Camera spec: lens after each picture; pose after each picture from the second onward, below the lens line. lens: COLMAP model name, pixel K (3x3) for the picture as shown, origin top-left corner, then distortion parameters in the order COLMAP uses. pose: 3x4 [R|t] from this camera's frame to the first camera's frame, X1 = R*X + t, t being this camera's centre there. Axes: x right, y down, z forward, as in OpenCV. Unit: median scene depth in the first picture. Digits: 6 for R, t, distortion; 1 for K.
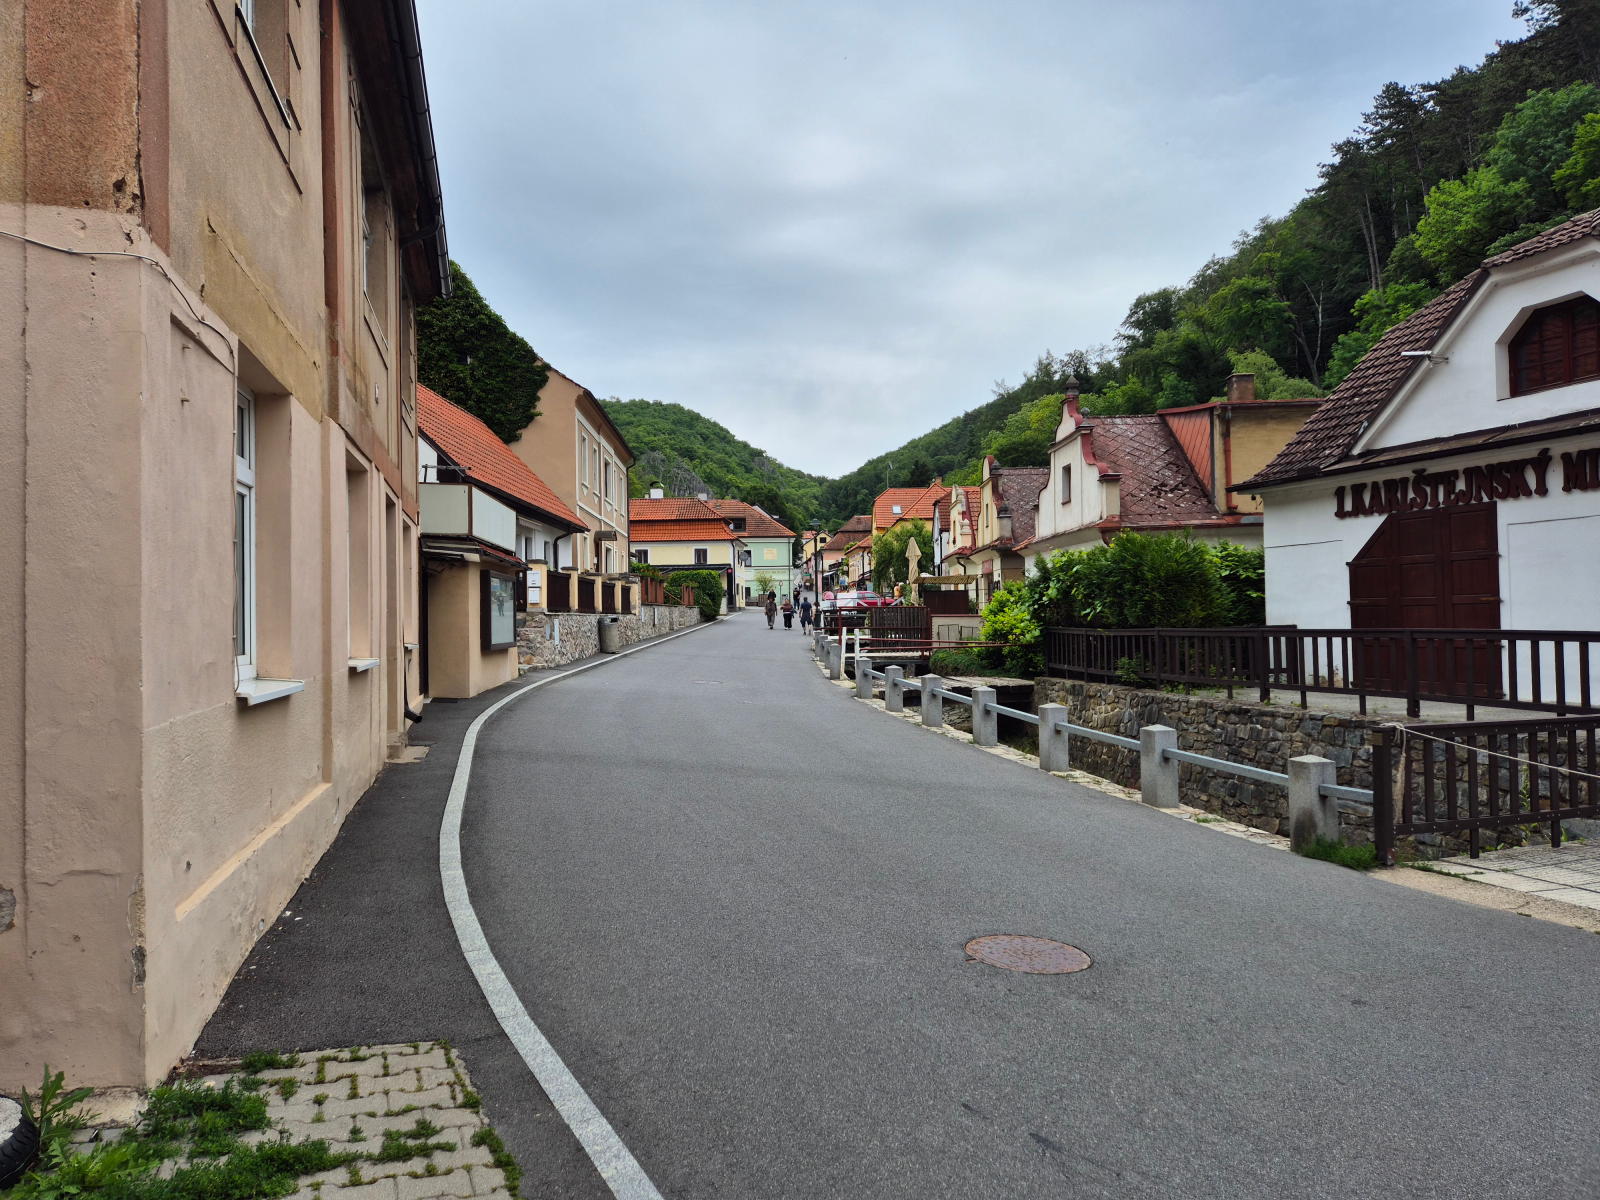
lens RADIAL K [[1046.6, 0, 800.0], [0, 1046.6, 600.0], [0, 0, 1]] dist [0.045294, -0.040721]
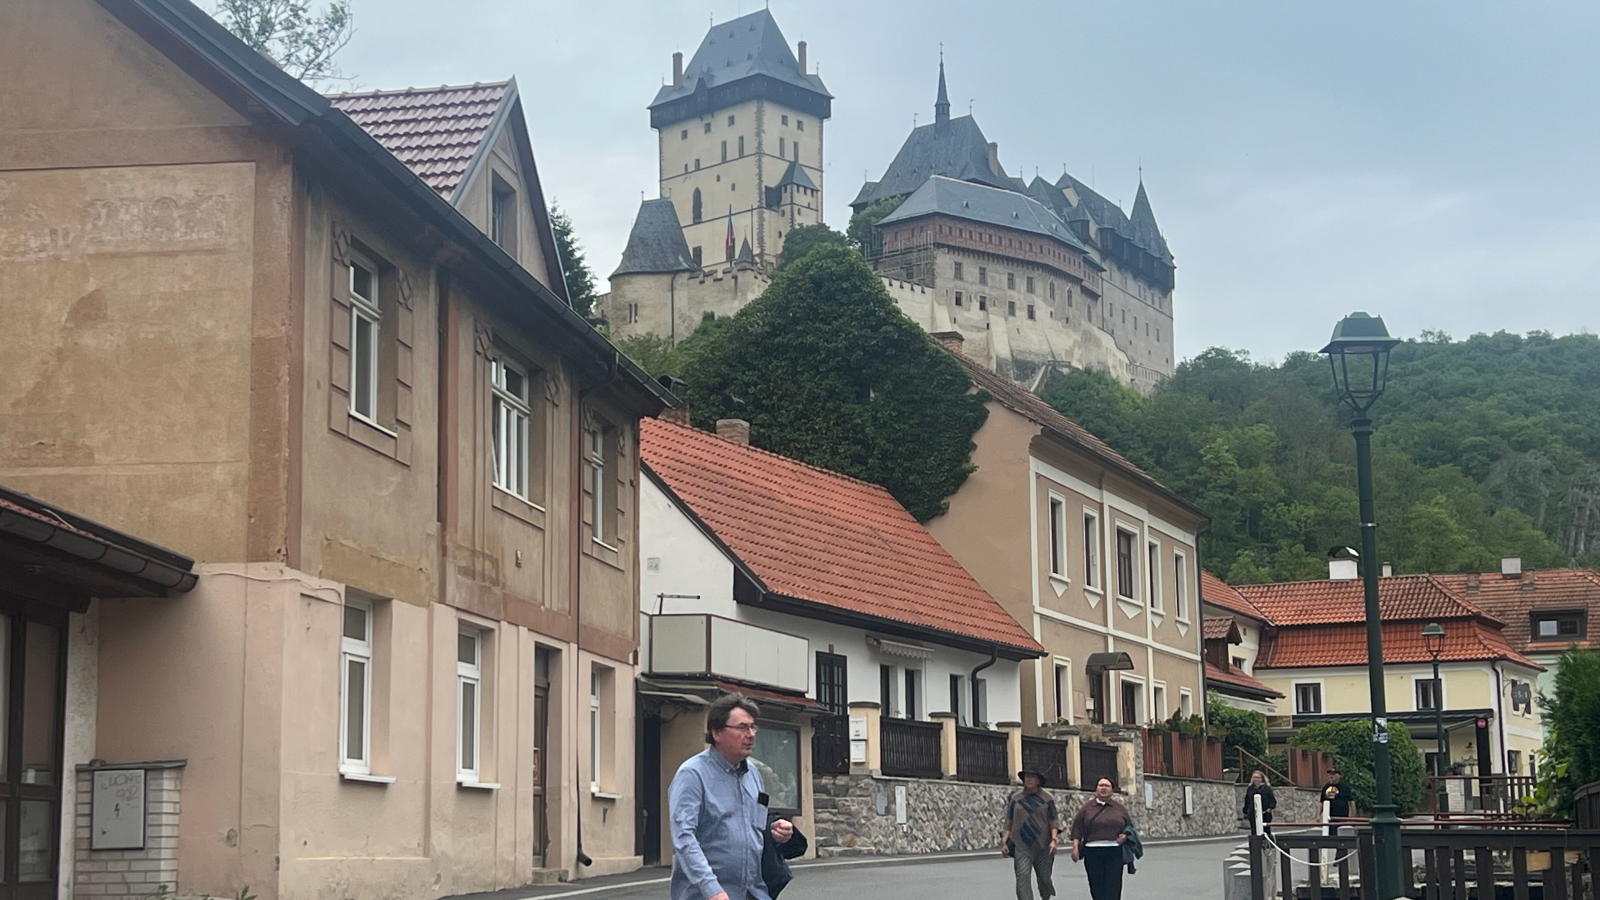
lens RADIAL K [[2419.1, 0, 784.0], [0, 2419.1, 471.1], [0, 0, 1]] dist [0.192122, -0.122807]
pose [[0.900120, -0.062618, -0.431118, 0.278602], [0.003714, 0.990683, -0.136137, 0.020219], [0.435626, 0.120939, 0.891966, -0.346778]]
